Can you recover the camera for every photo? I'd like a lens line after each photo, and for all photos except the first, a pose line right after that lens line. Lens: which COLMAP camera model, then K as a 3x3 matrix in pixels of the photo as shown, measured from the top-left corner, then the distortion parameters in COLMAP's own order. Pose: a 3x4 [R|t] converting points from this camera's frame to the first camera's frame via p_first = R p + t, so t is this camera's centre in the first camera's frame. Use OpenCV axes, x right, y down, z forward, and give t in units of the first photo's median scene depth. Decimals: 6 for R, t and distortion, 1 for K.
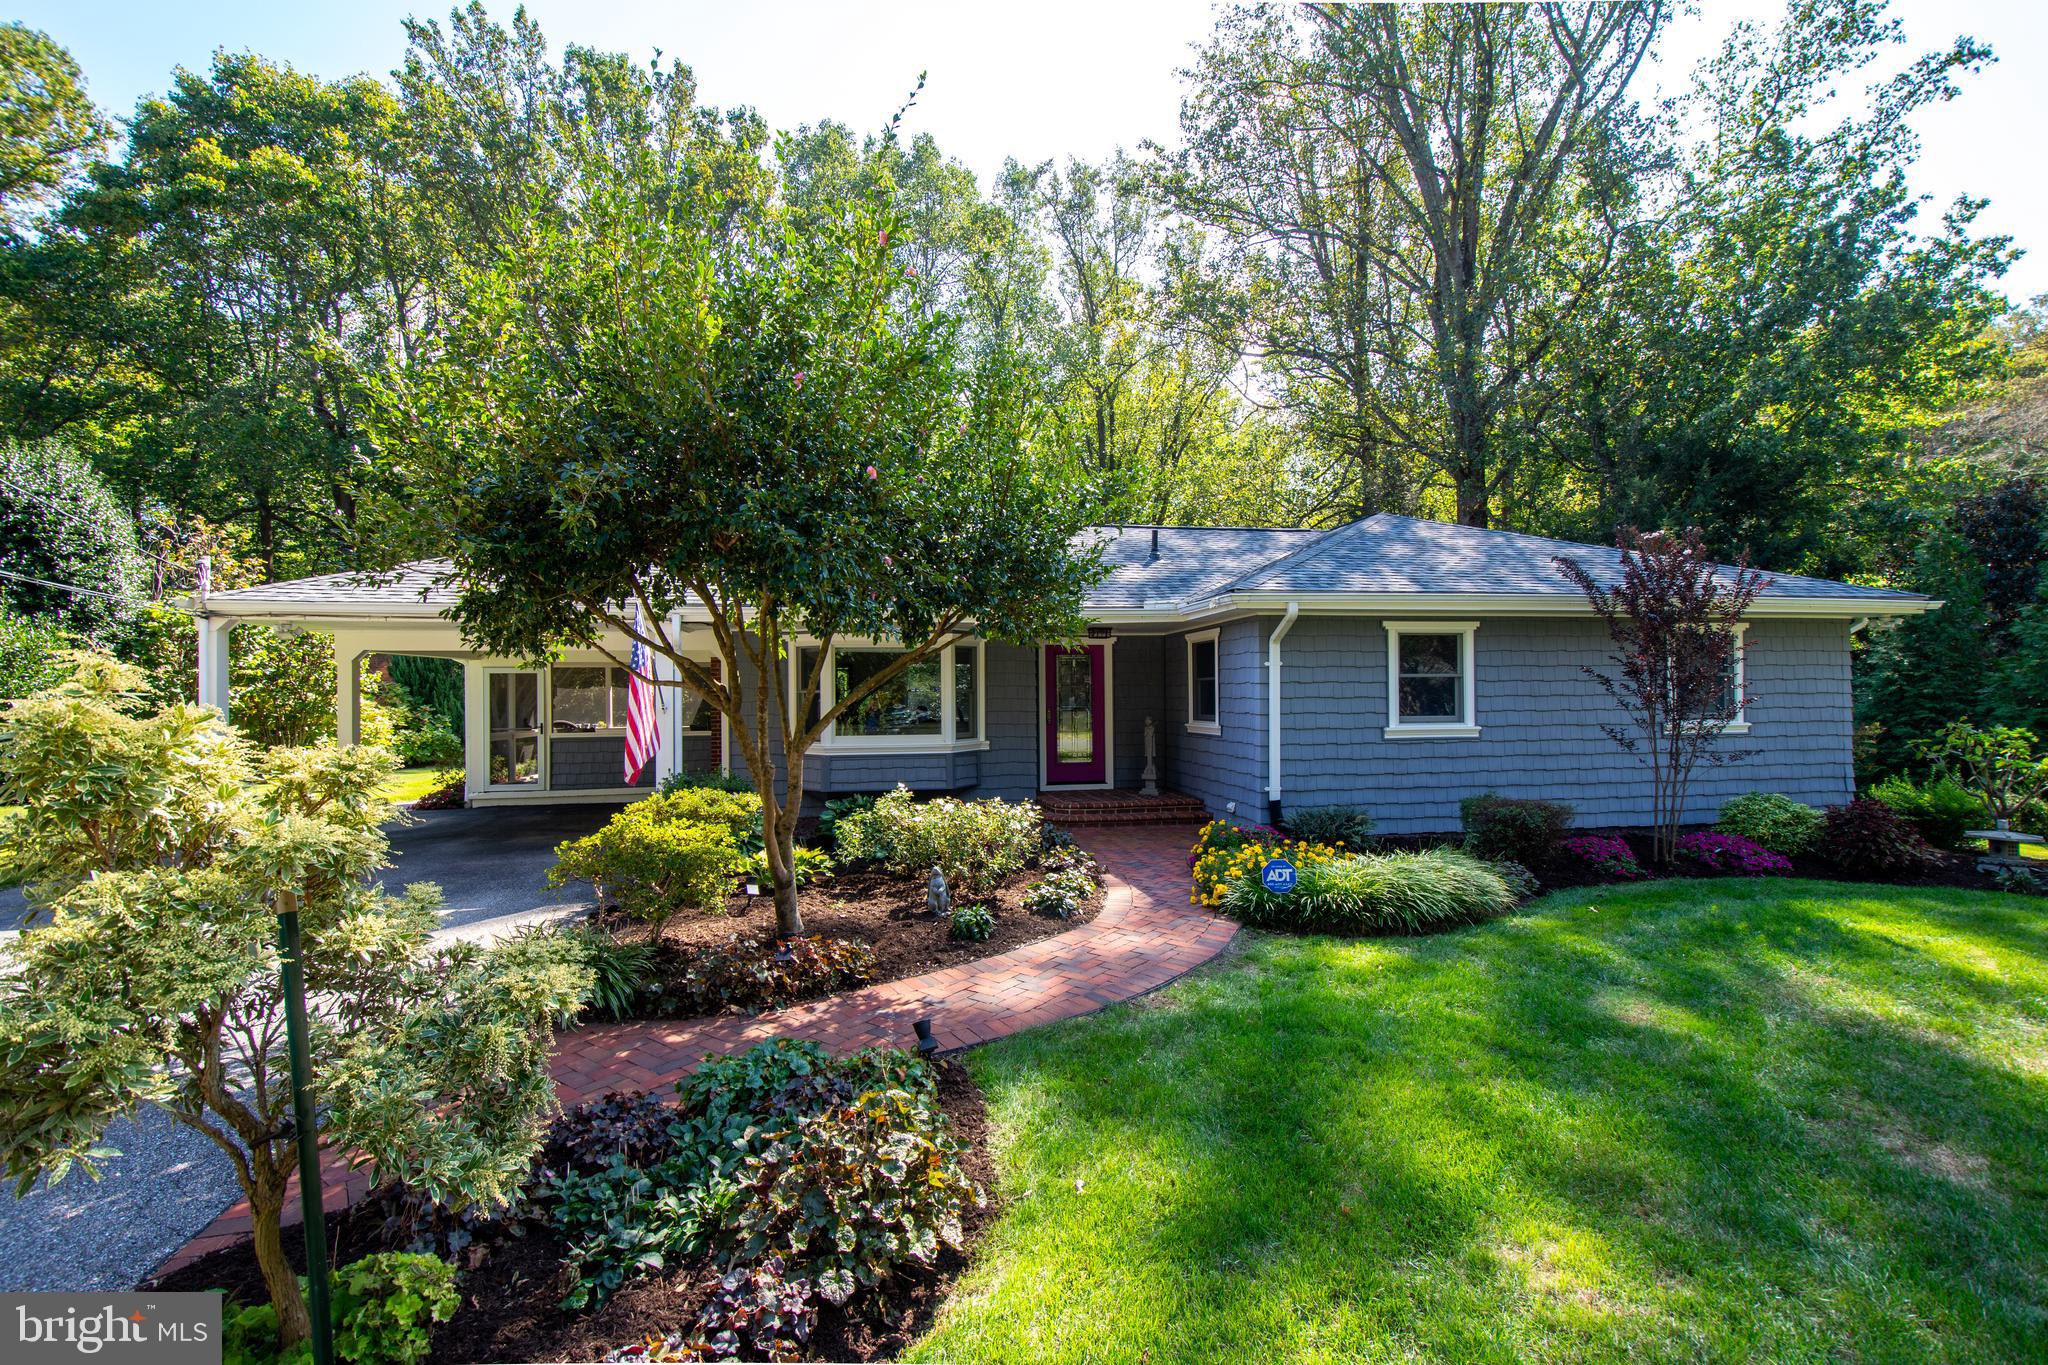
lens RADIAL K [[893.9, 0, 1020.7], [0, 893.9, 685.9], [0, 0, 1]] dist [0.010788, -0.002217]
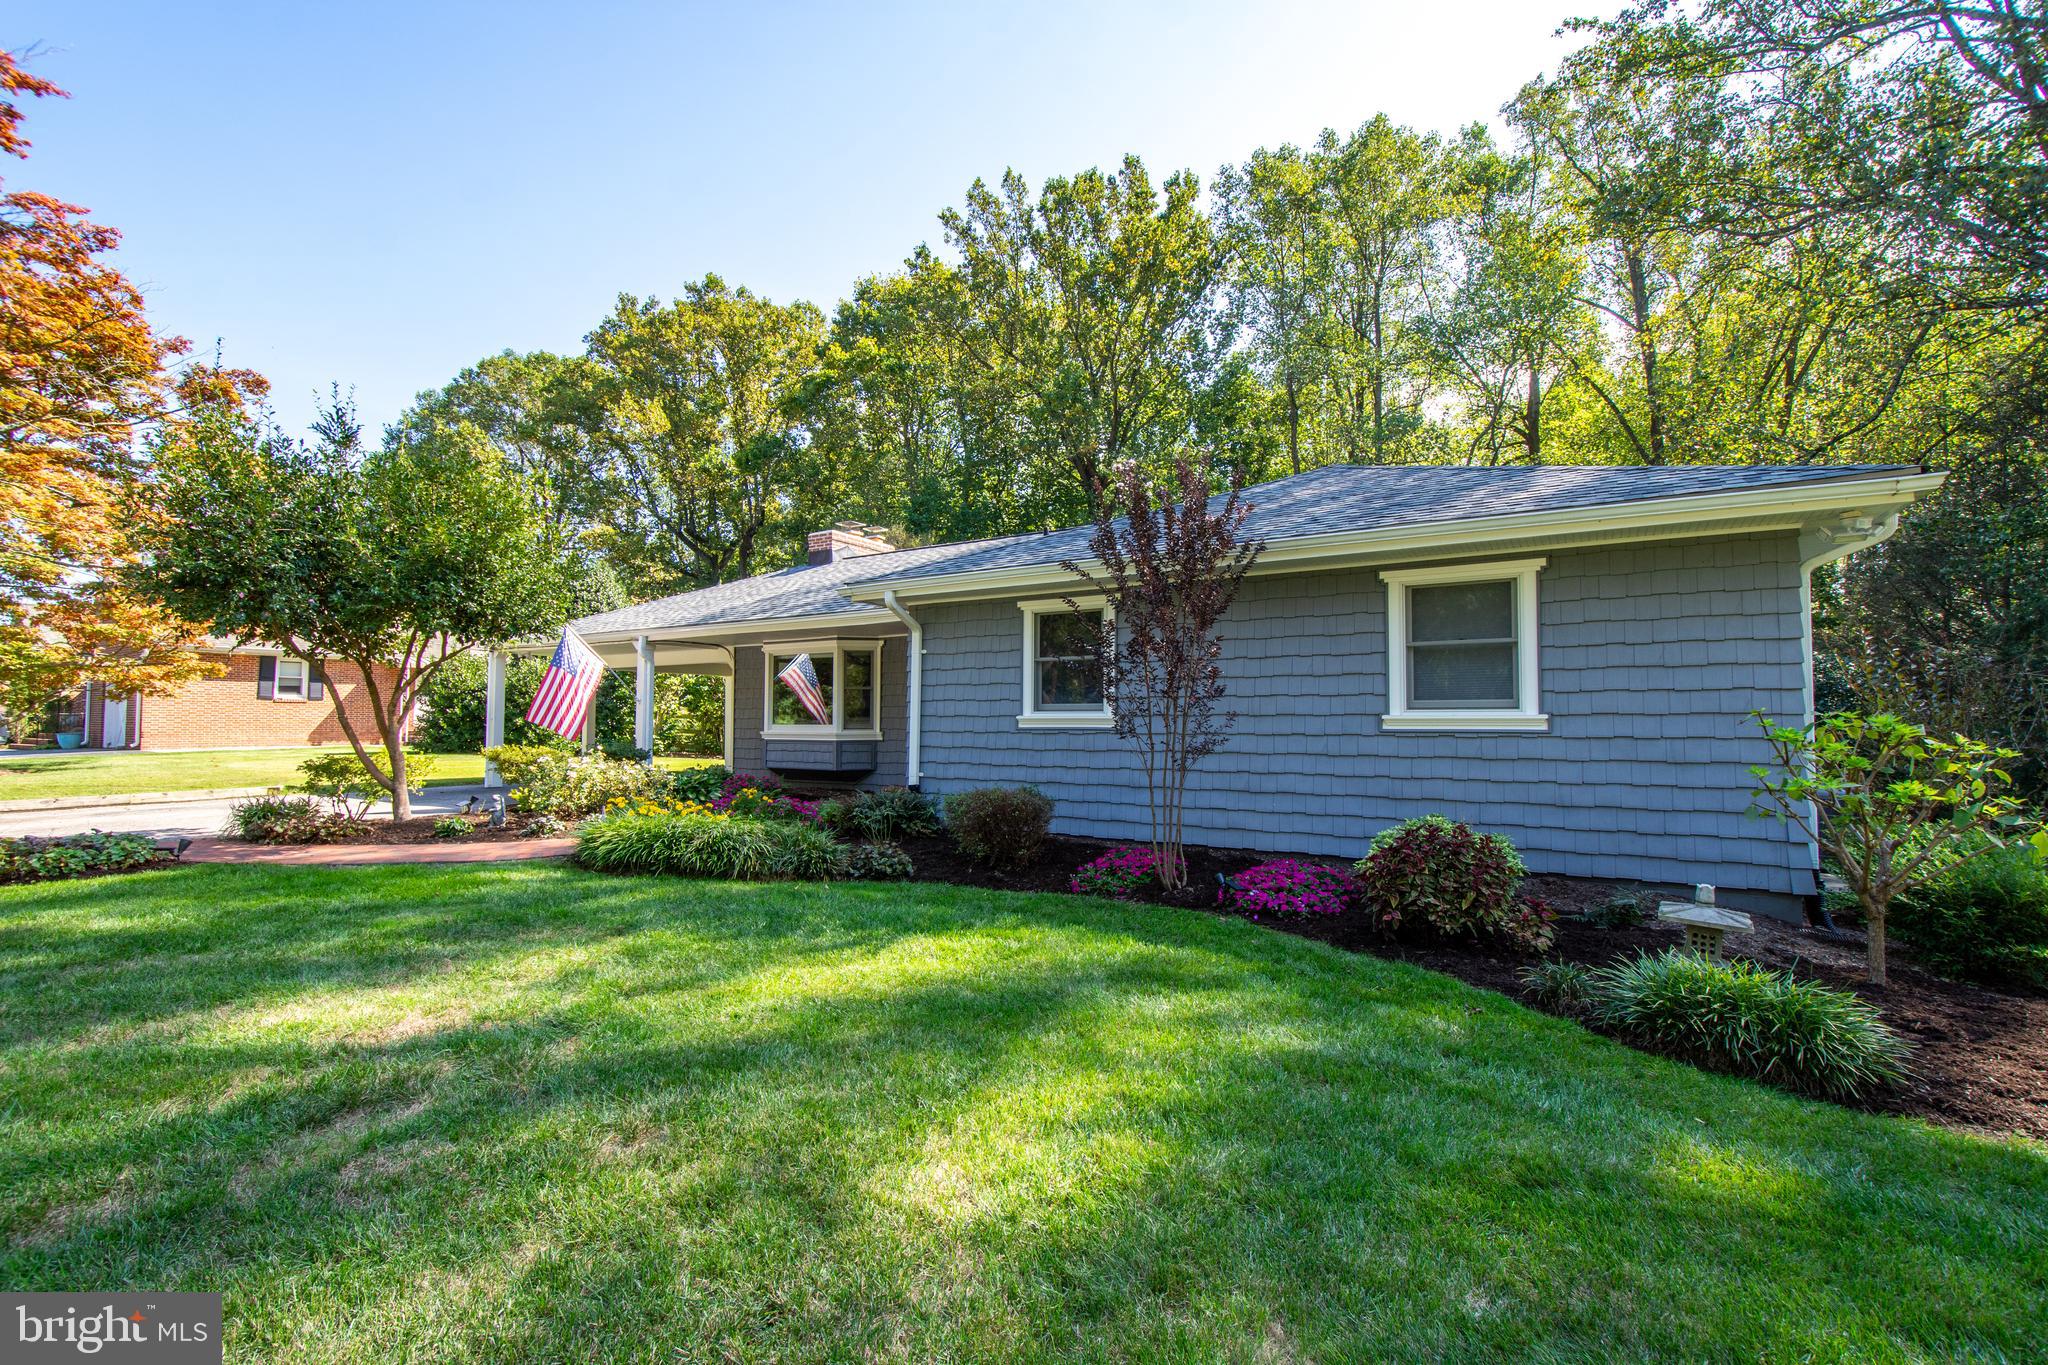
lens RADIAL K [[893.9, 0, 1020.7], [0, 893.9, 685.9], [0, 0, 1]] dist [0.010788, -0.002217]
pose [[0.747370, -0.017921, -0.664166, 0.801953], [-0.003252, 0.999526, -0.030630, 0.034164], [0.664400, 0.025052, 0.746957, 0.243669]]
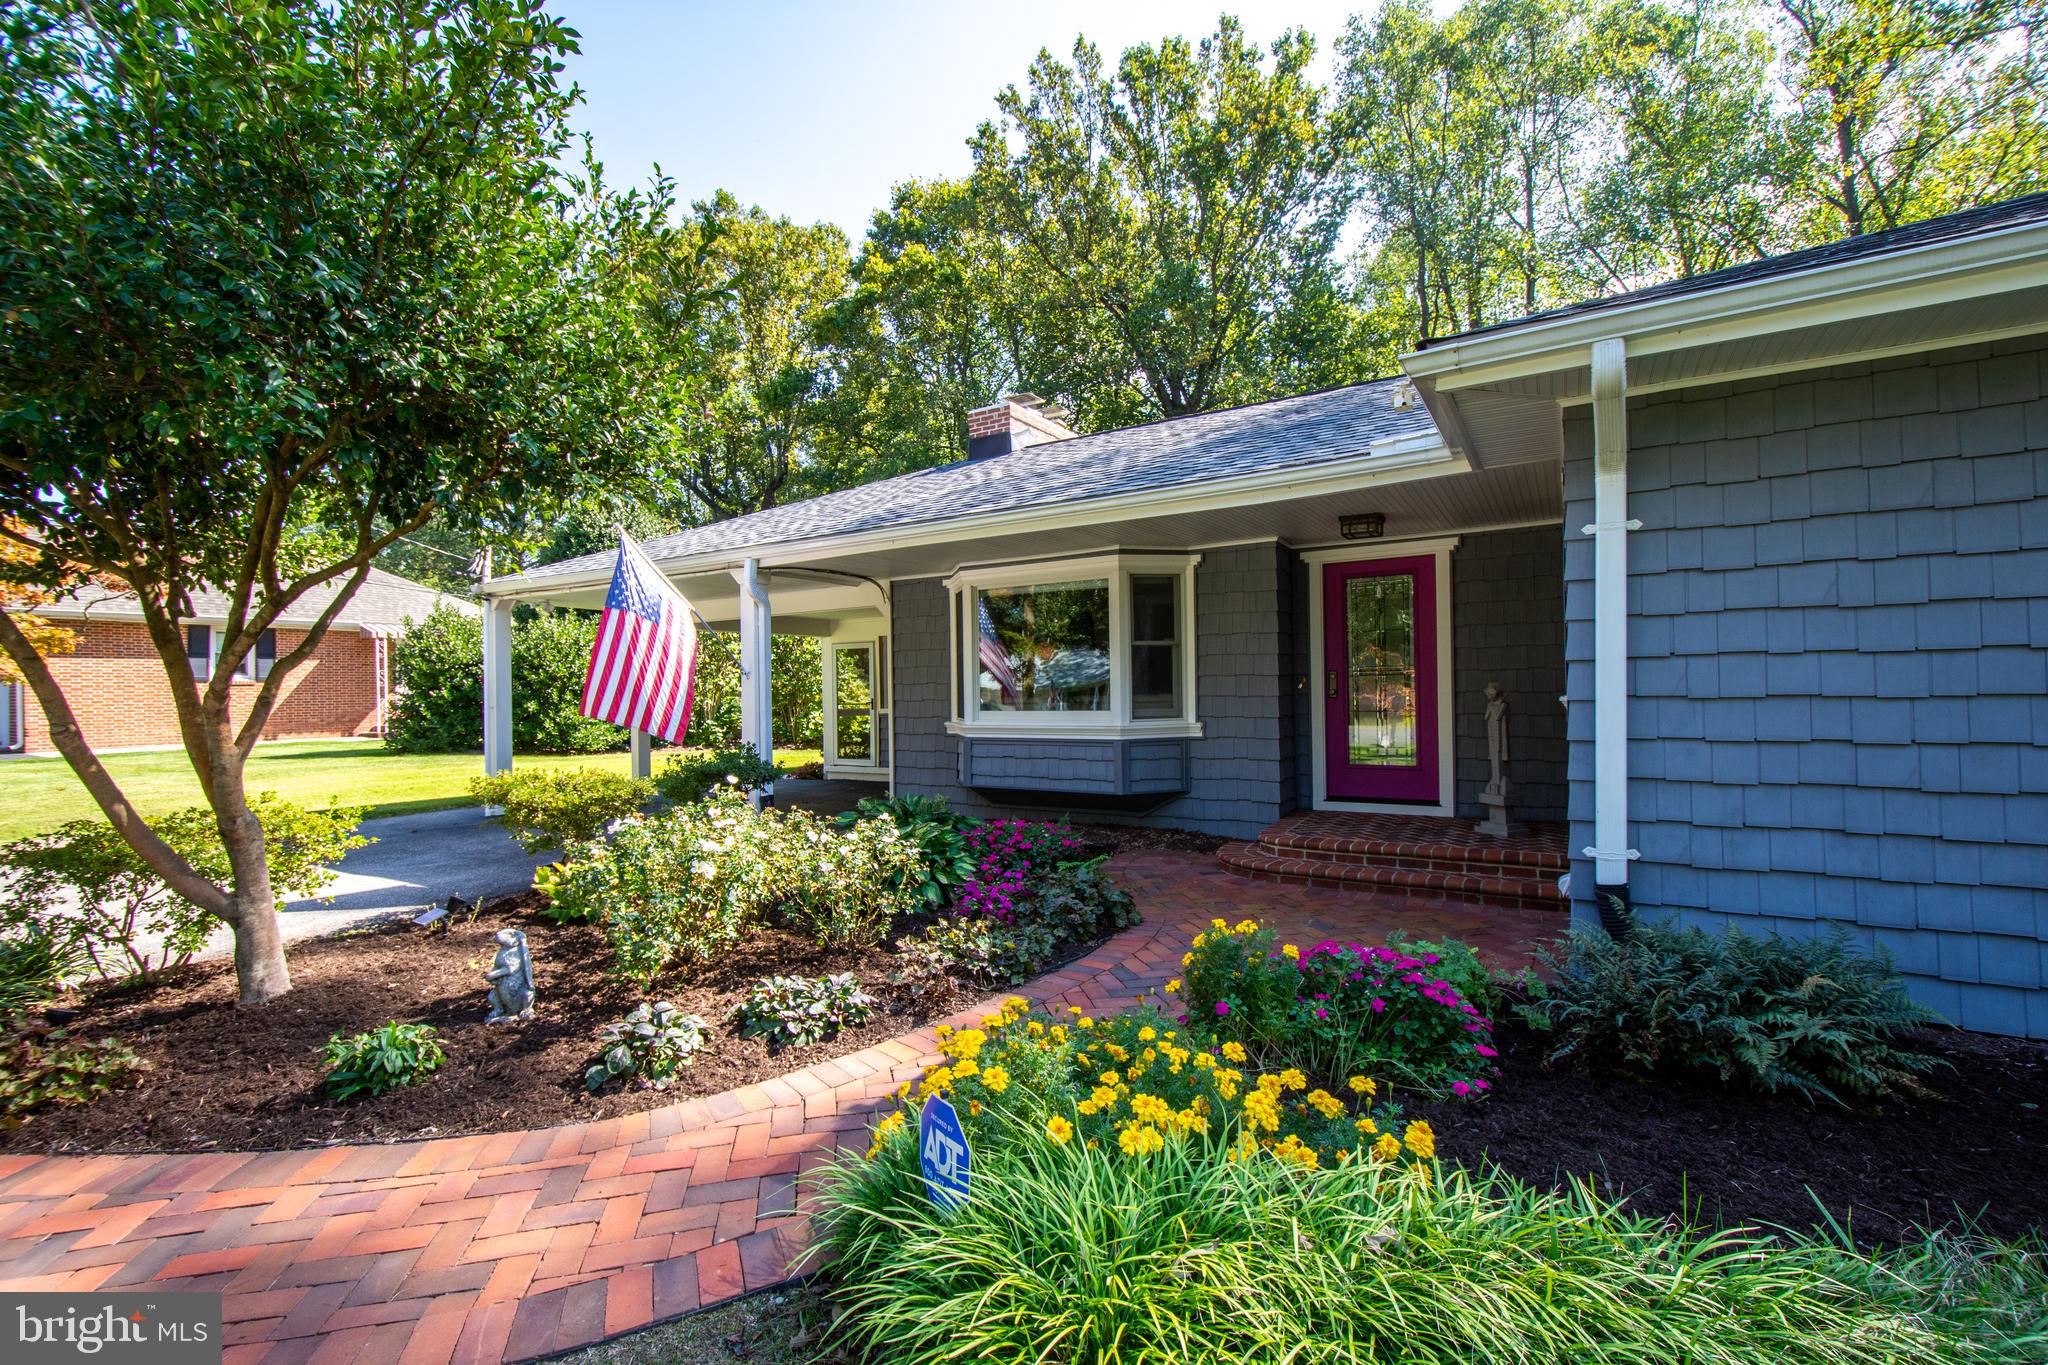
lens RADIAL K [[893.9, 0, 1020.7], [0, 893.9, 685.9], [0, 0, 1]] dist [0.010788, -0.002217]
pose [[0.746373, -0.007816, -0.665482, 0.269637], [0.015198, 0.999870, 0.005302, 0.028205], [0.665354, -0.014071, 0.746395, 0.417144]]
